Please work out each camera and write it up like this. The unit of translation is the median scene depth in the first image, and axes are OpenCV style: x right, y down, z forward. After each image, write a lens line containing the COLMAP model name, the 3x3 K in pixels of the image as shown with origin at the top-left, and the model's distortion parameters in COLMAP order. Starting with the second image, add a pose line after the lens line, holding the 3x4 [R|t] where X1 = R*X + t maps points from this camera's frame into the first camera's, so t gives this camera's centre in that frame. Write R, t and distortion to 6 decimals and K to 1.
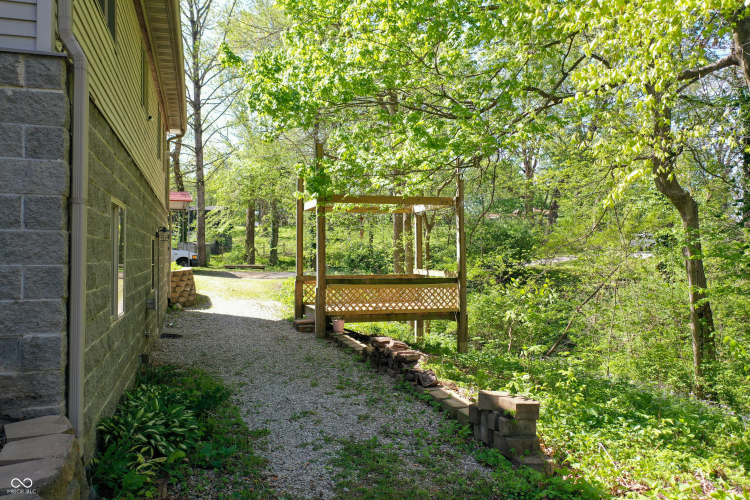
lens RADIAL K [[610.2, 0, 374.9], [0, 610.2, 250.6], [0, 0, 1]] dist [0.000467, 0.005583]
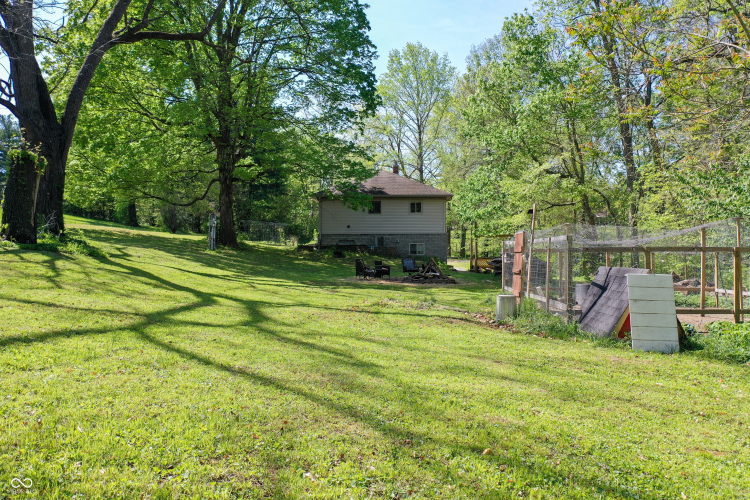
lens RADIAL K [[610.2, 0, 374.9], [0, 610.2, 250.9], [0, 0, 1]] dist [0.000467, 0.005583]
pose [[0.953159, 0.001787, -0.302463, 0.101975], [0.001582, 0.999939, 0.010892, -0.011545], [0.302464, -0.010860, 0.953099, -0.615312]]
